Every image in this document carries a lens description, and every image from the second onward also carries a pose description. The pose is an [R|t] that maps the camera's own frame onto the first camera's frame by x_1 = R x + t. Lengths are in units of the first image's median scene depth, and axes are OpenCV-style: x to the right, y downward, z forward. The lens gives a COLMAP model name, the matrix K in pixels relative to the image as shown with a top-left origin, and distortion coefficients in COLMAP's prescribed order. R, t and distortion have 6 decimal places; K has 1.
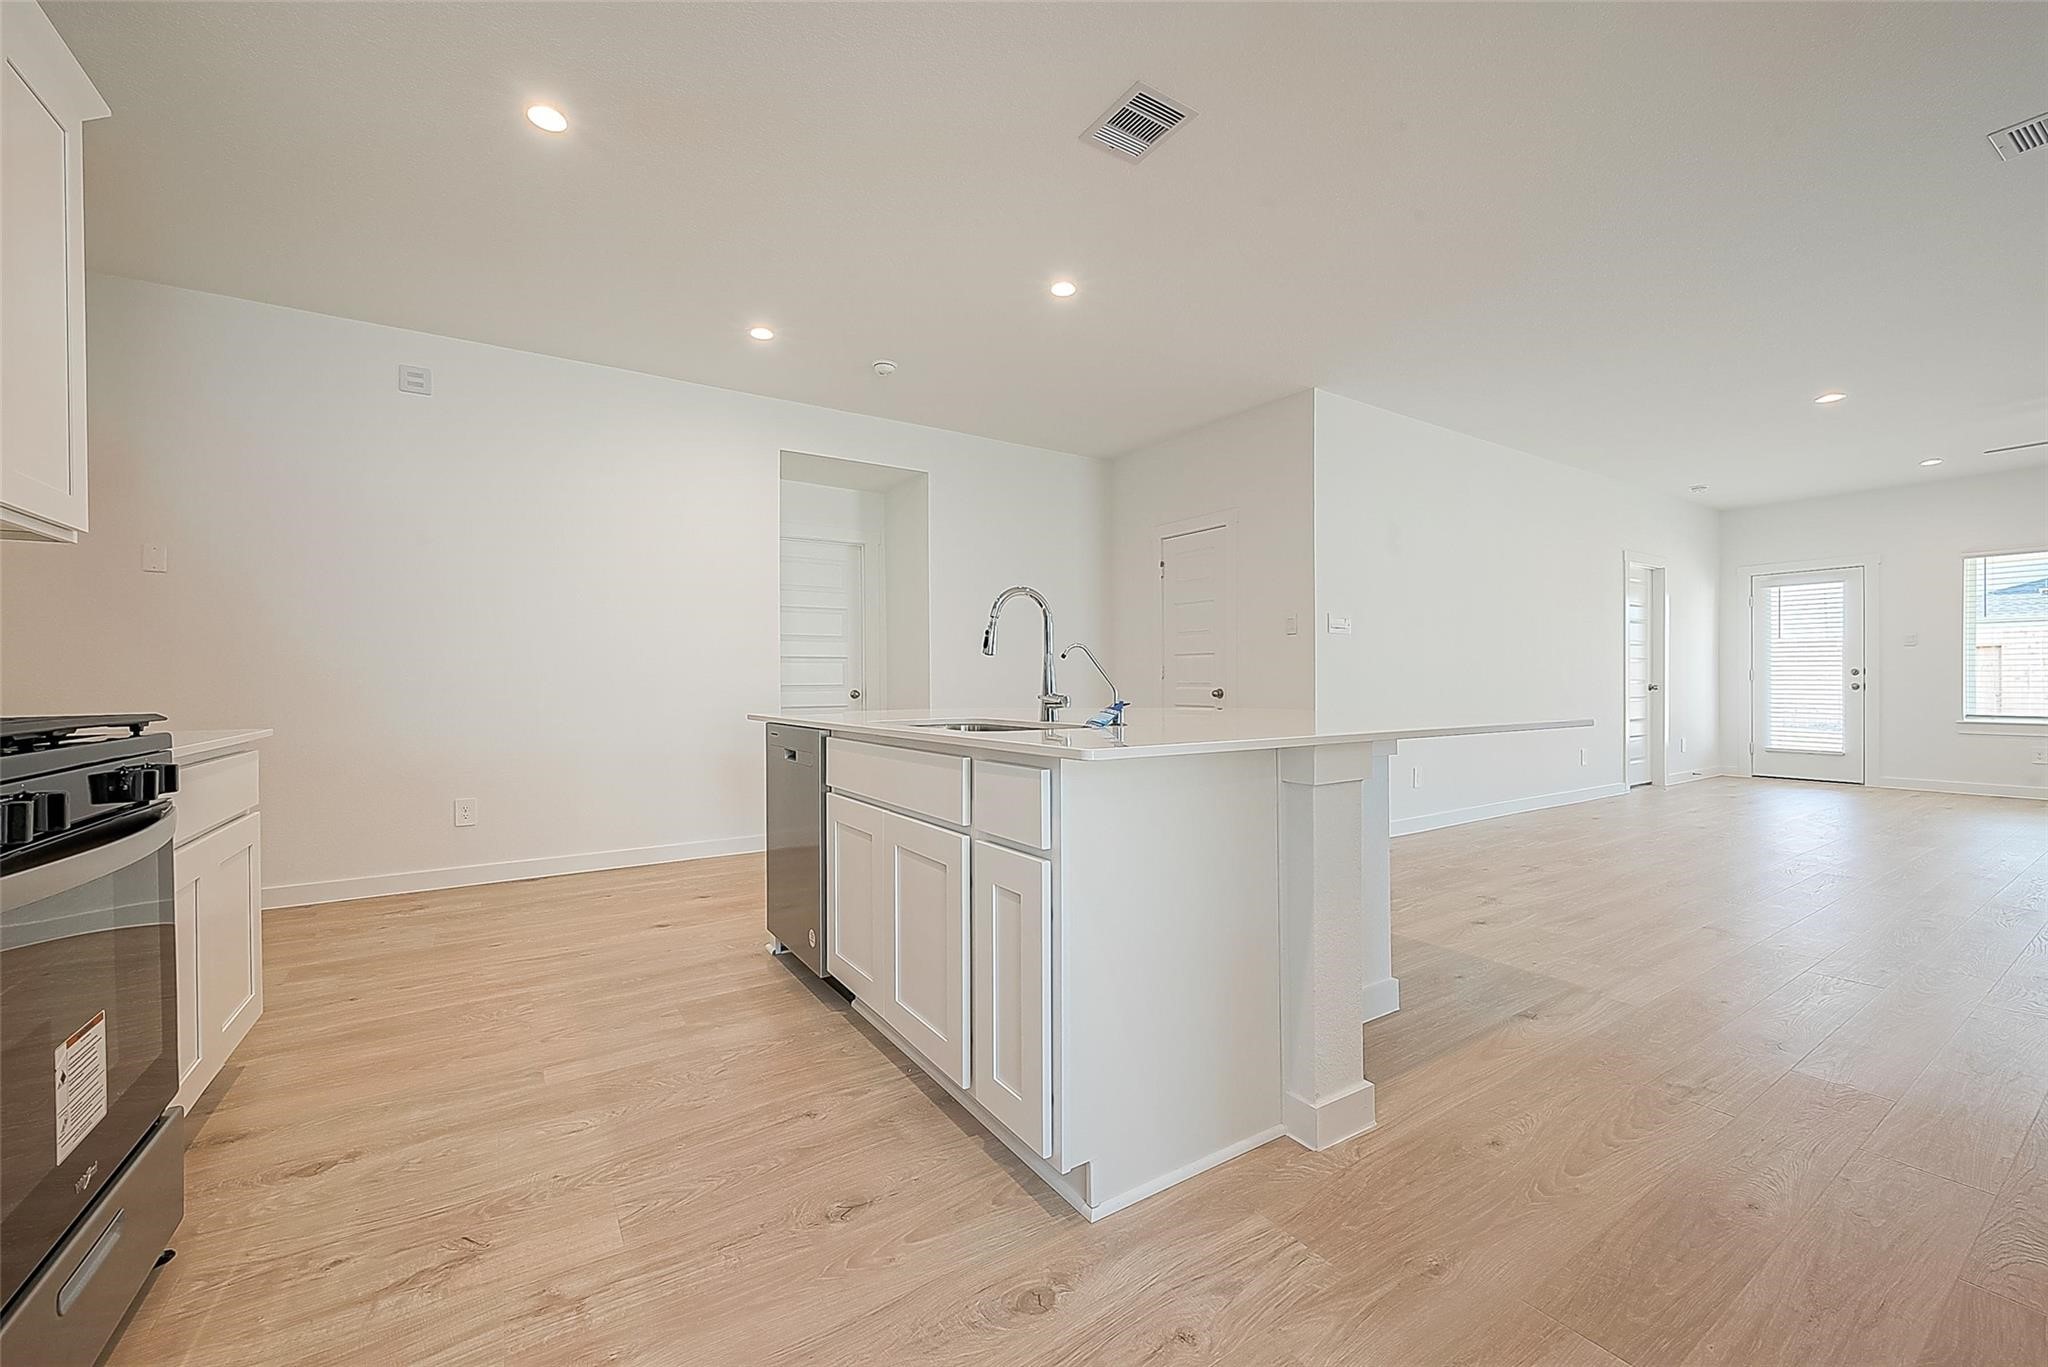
lens RADIAL K [[805.4, 0, 1022.4], [0, 805.4, 684.7], [0, 0, 1]] dist [0.003458, 0.000477]
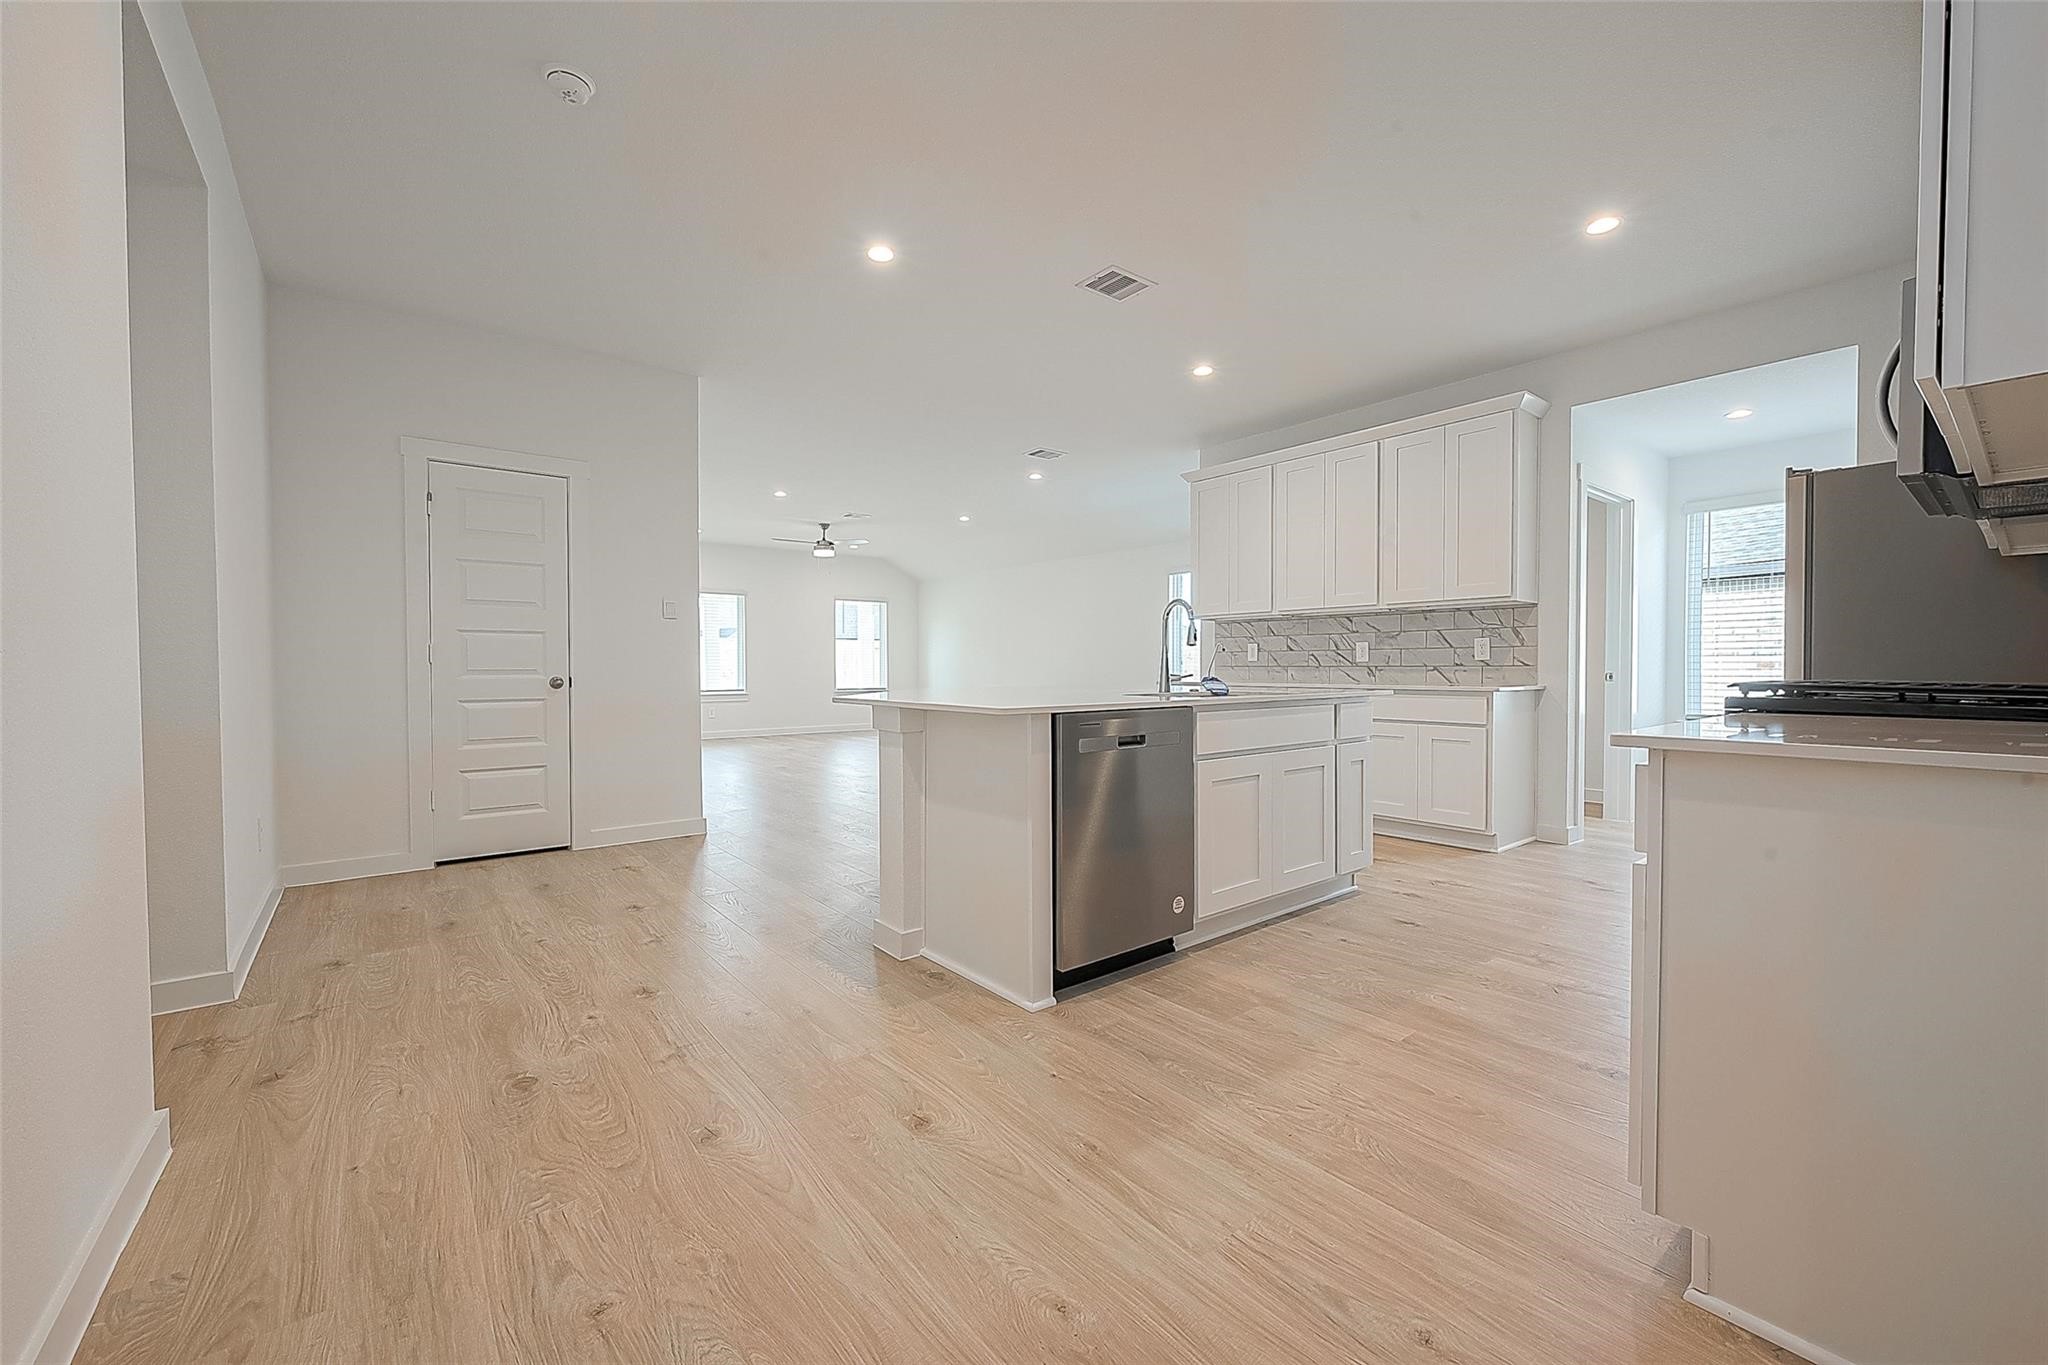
lens RADIAL K [[805.4, 0, 1021.2], [0, 805.4, 682.8], [0, 0, 1]] dist [0.003458, 0.000477]
pose [[-0.095277, -0.011410, 0.995385, -1.400123], [0.007044, 0.999902, 0.012136, 0.007682], [-0.995426, 0.008168, -0.095187, 1.409552]]
